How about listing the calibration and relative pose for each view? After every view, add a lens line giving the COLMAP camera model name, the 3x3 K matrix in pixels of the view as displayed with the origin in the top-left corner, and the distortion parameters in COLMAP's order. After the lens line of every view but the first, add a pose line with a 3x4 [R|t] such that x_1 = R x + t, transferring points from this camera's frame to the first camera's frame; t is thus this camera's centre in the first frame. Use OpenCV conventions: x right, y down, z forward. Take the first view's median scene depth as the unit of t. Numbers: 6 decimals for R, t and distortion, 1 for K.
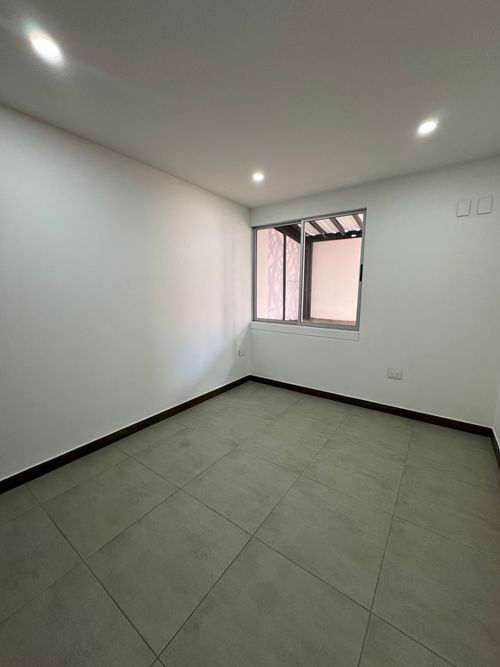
lens RADIAL K [[265.6, 0, 251.4], [0, 265.6, 330.7], [0, 0, 1]] dist [-0.002047, 0.000266]
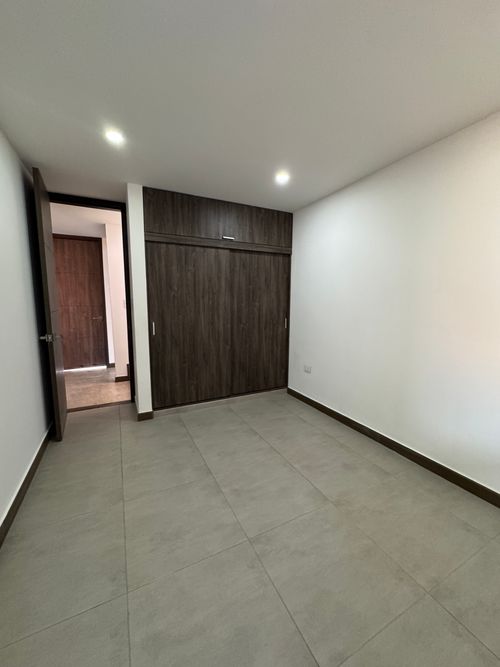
lens RADIAL K [[265.6, 0, 245.5], [0, 265.6, 339.1], [0, 0, 1]] dist [-0.002047, 0.000266]
pose [[-0.468984, 0.125782, -0.874204, 0.753699], [-0.139294, 0.966886, 0.213844, -0.152849], [0.872153, 0.222061, -0.435933, 1.169584]]
